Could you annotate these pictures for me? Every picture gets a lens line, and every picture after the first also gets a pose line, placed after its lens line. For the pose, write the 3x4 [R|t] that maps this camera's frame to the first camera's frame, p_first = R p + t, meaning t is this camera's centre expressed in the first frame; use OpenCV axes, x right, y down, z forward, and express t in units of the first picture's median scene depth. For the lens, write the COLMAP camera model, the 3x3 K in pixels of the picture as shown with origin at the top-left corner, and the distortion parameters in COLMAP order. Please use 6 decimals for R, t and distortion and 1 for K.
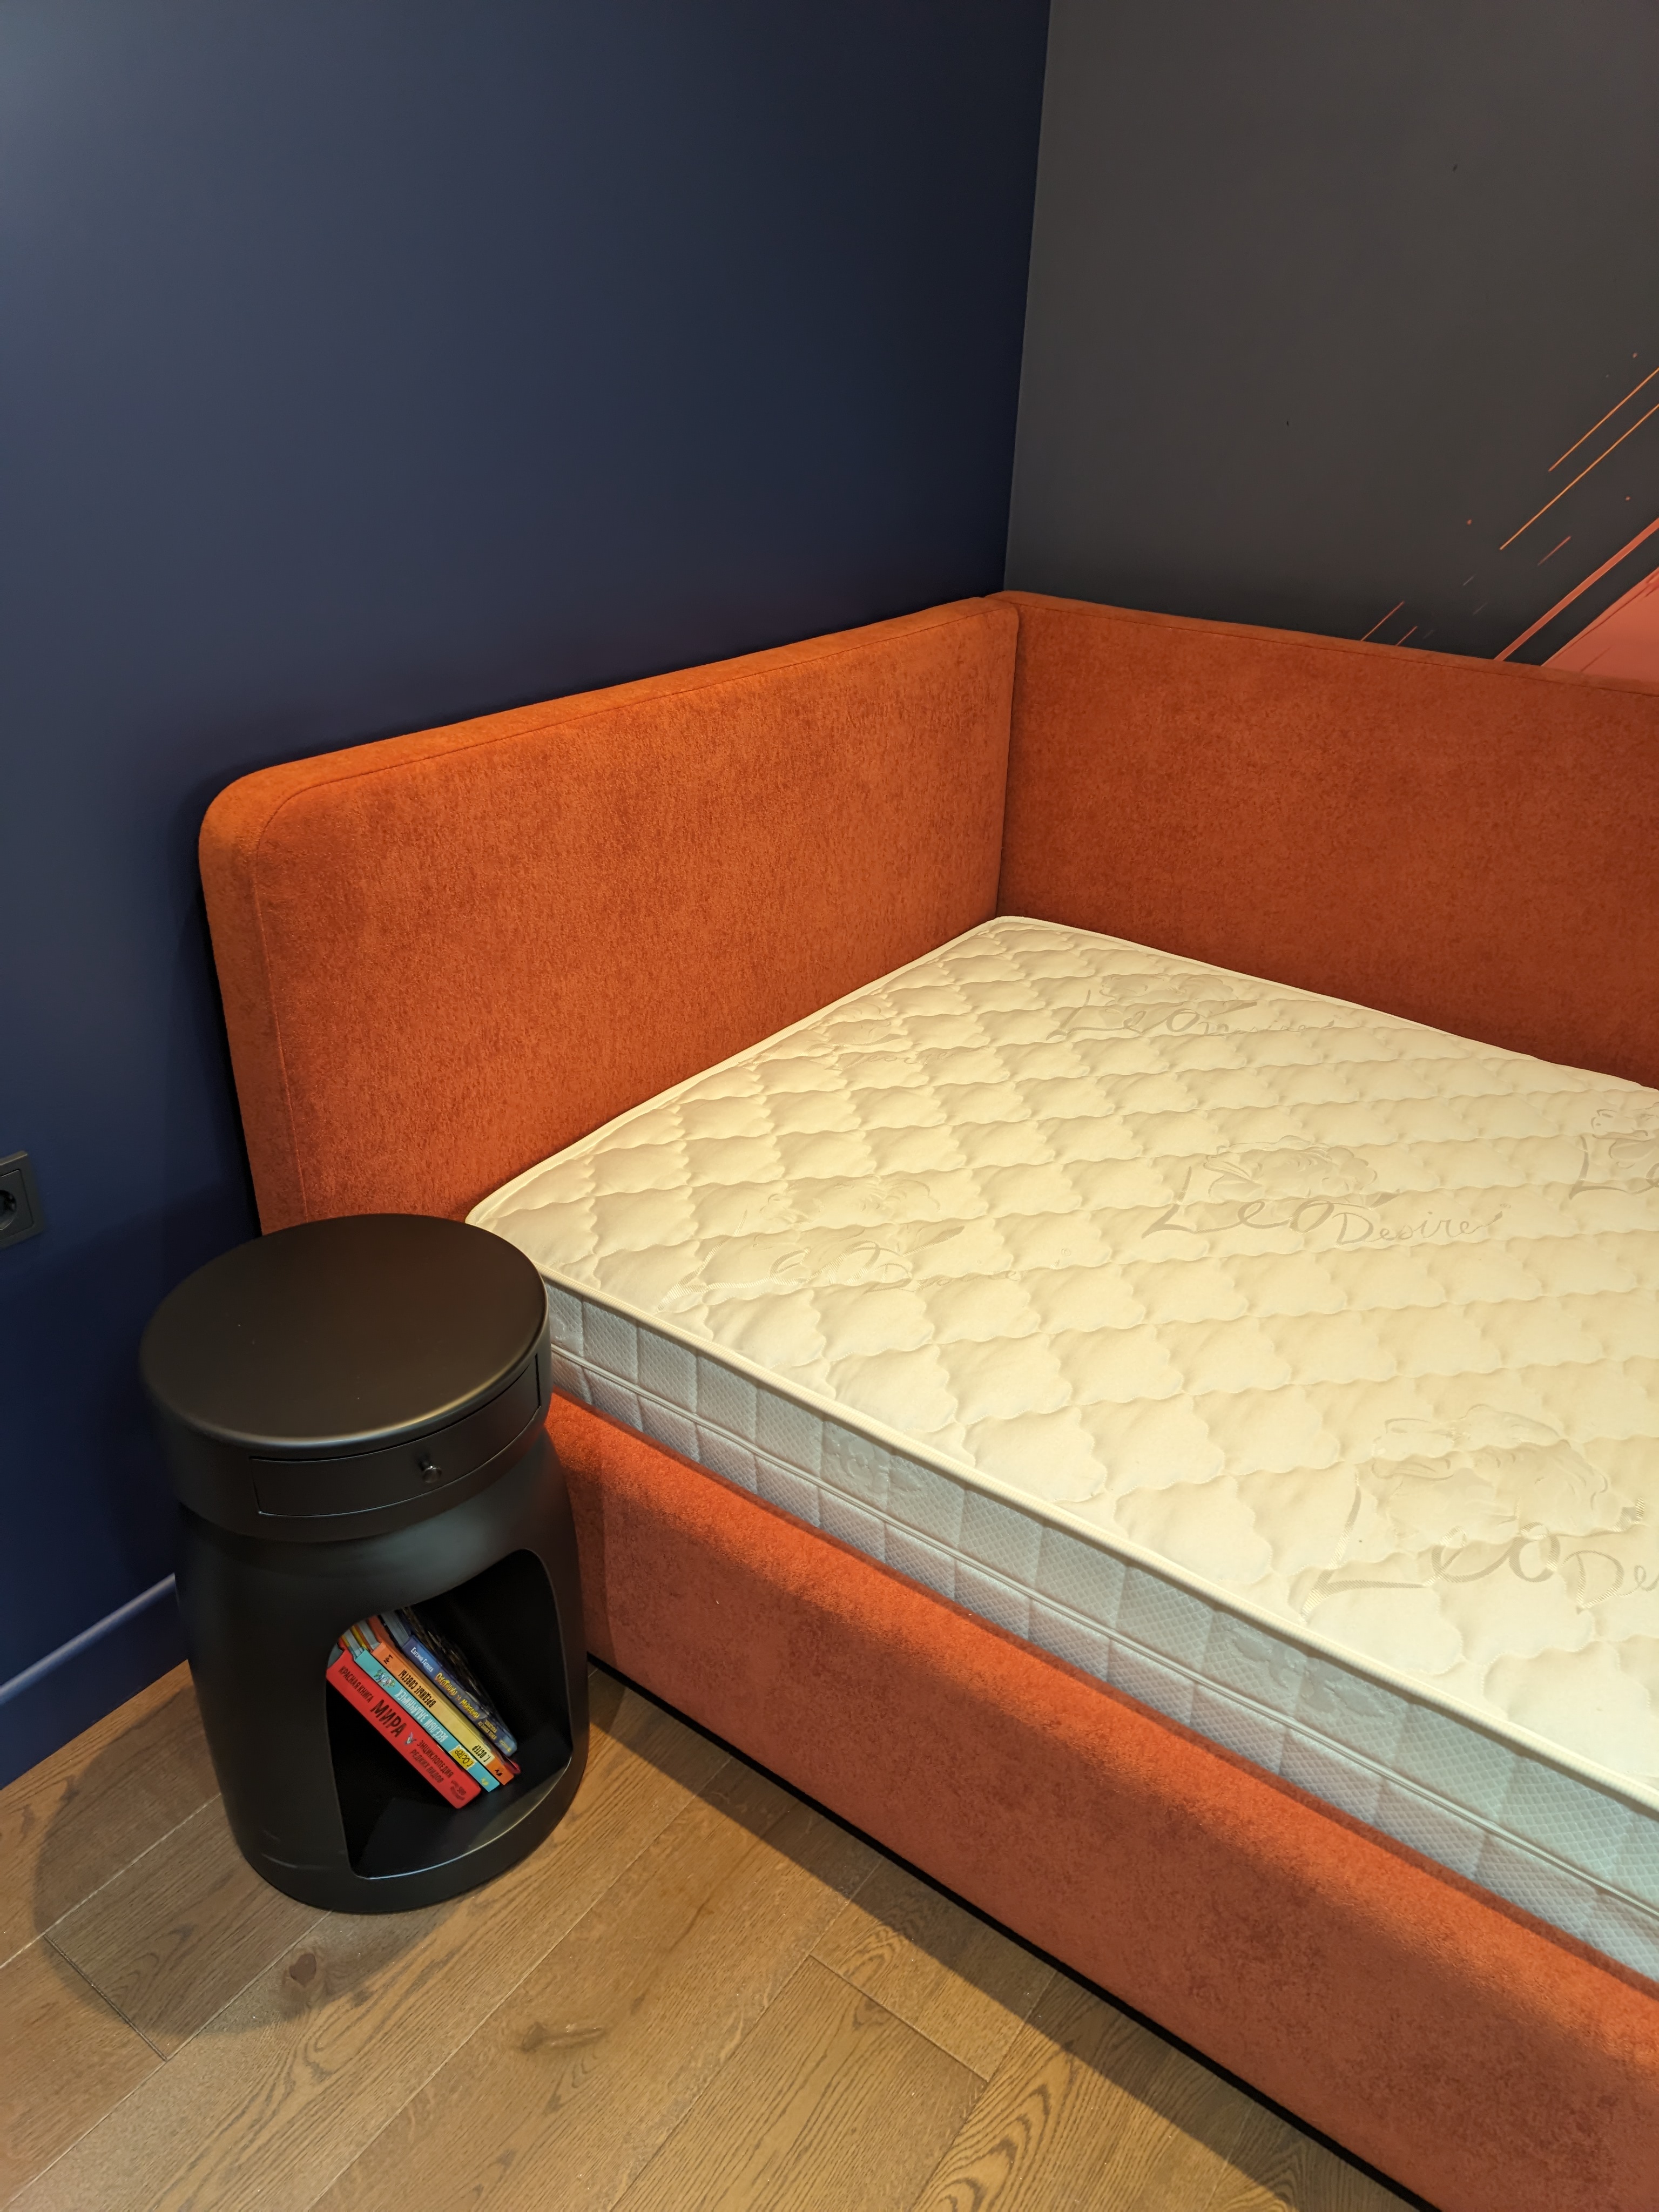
lens RADIAL K [[1534.5, 0, 827.0], [0, 1534.5, 1088.5], [0, 0, 1]] dist [0.013989, -0.005687]
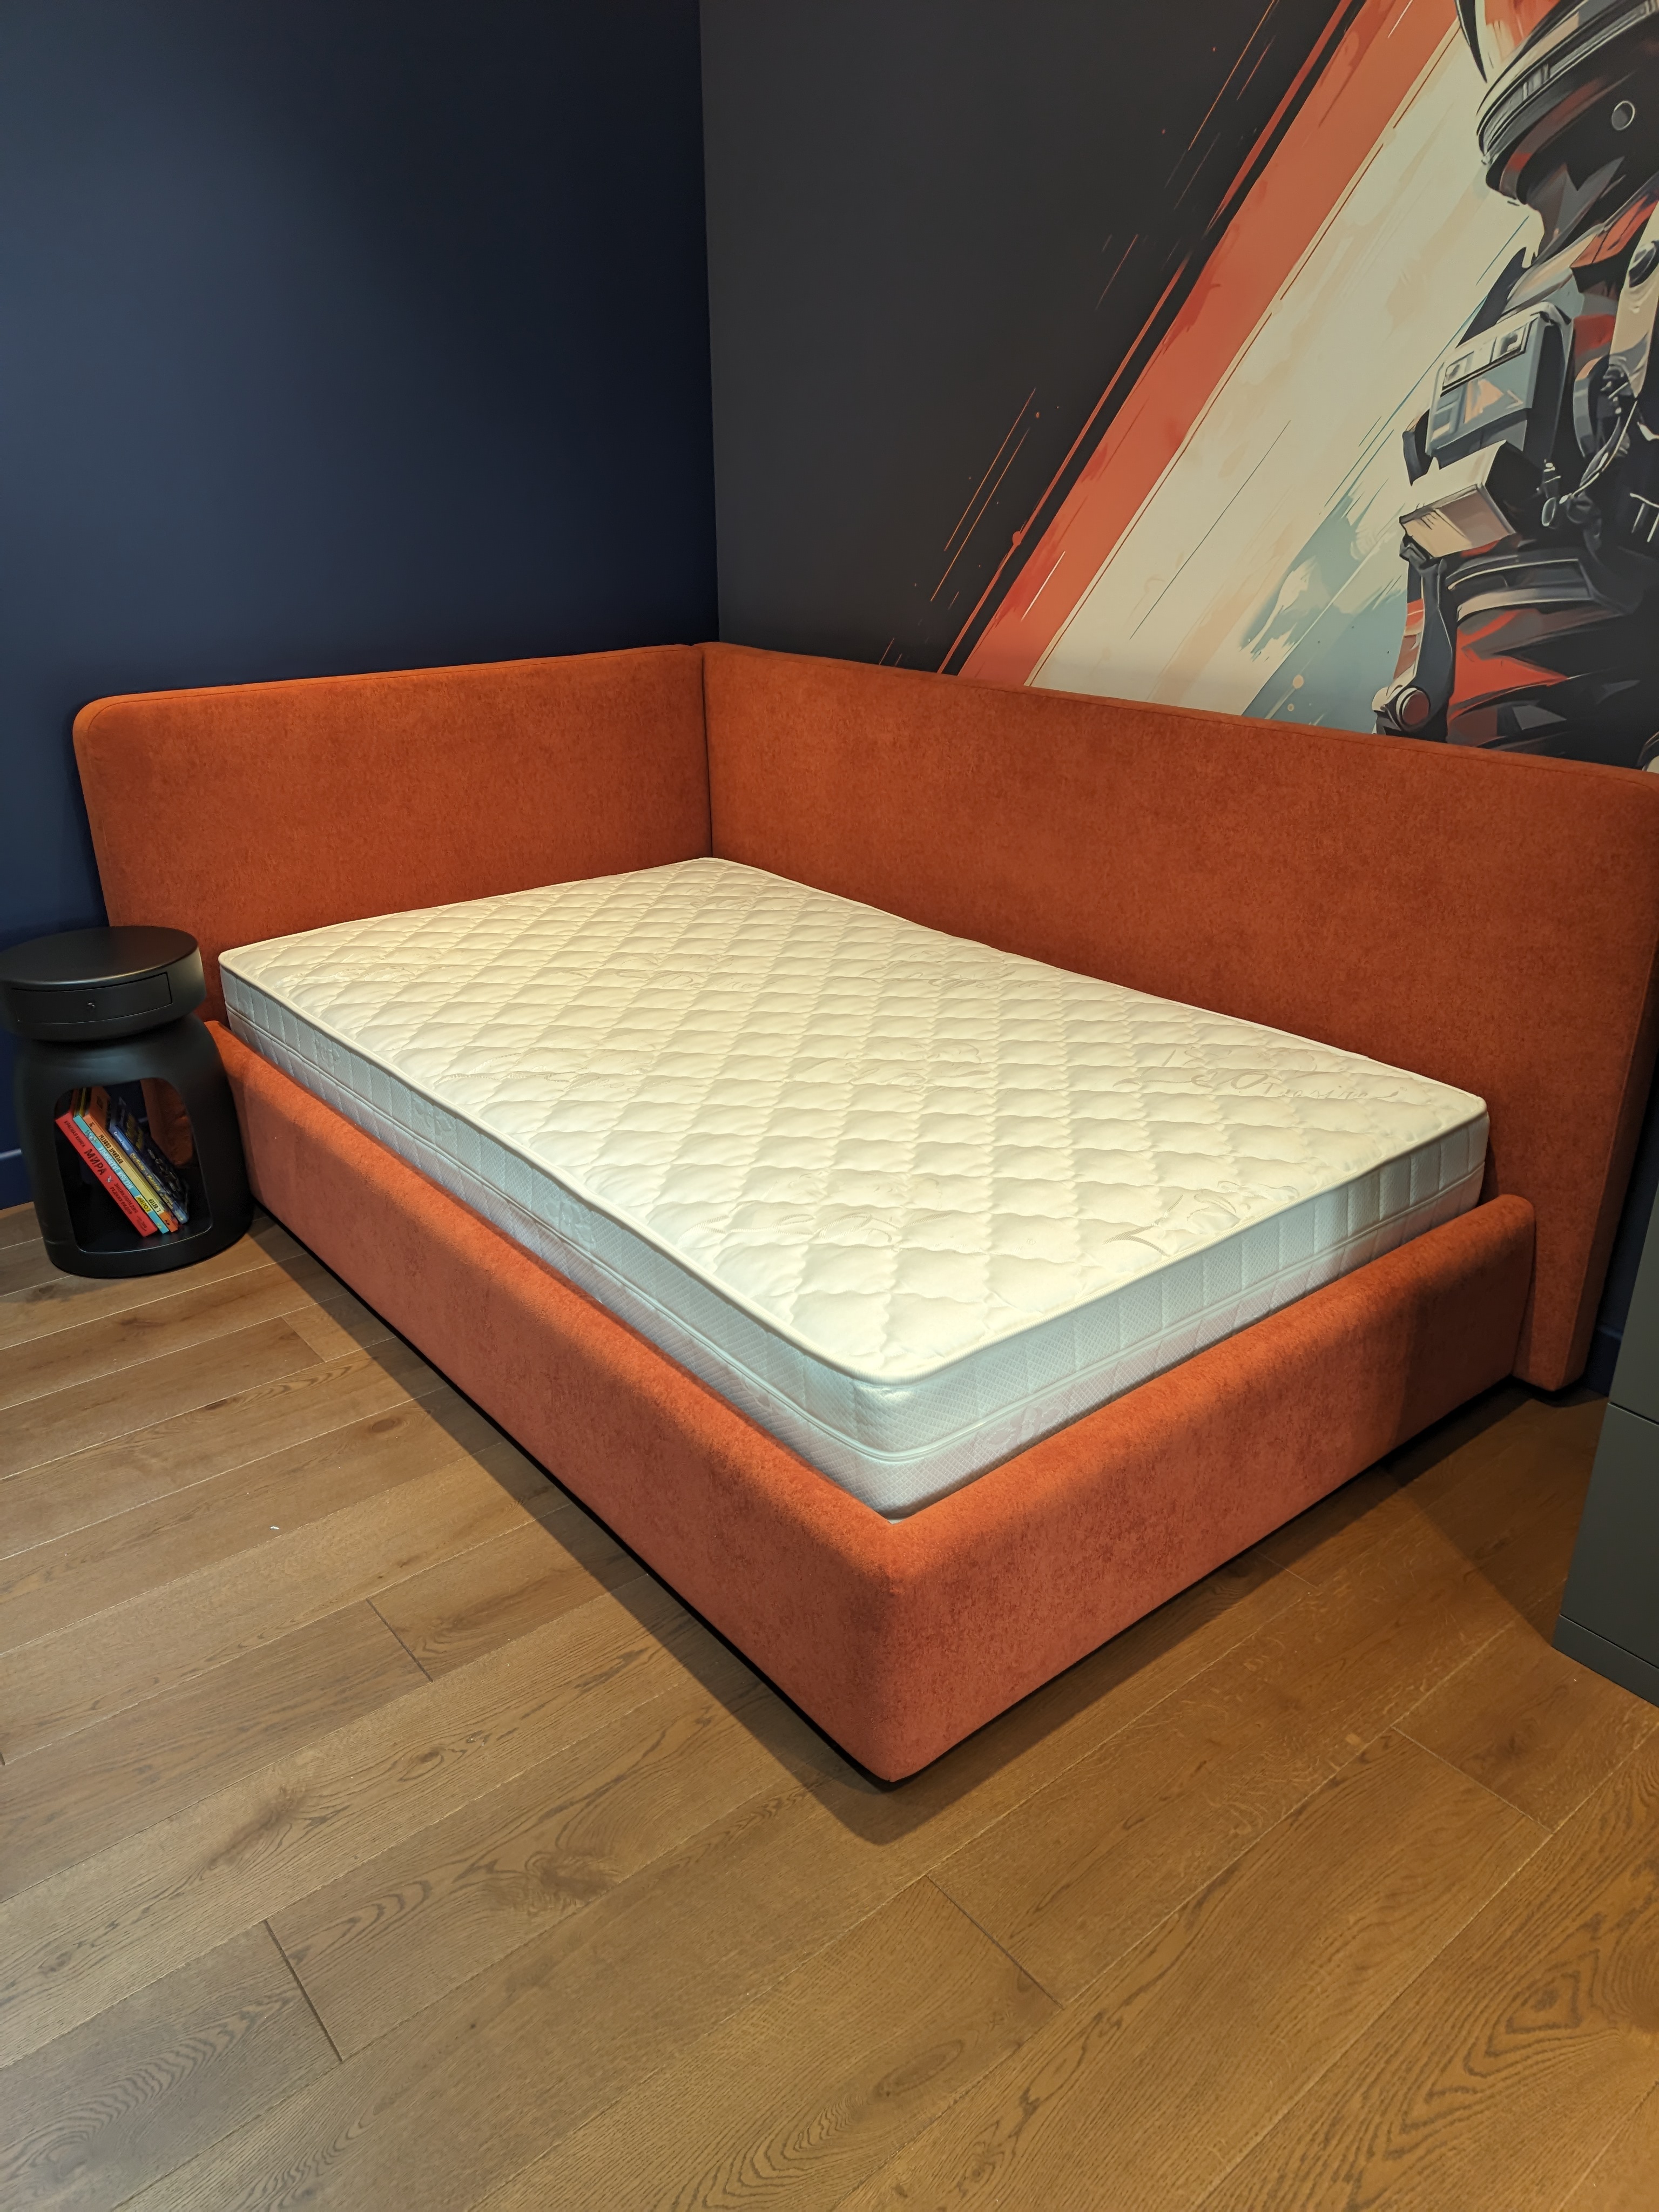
lens RADIAL K [[1534.5, 0, 784.5], [0, 1534.5, 1074.6], [0, 0, 1]] dist [0.013989, -0.005687]
pose [[0.962658, 0.065355, -0.262713, 0.863063], [-0.090135, 0.992432, -0.083396, 0.307890], [0.255274, 0.103962, 0.961263, -0.546472]]
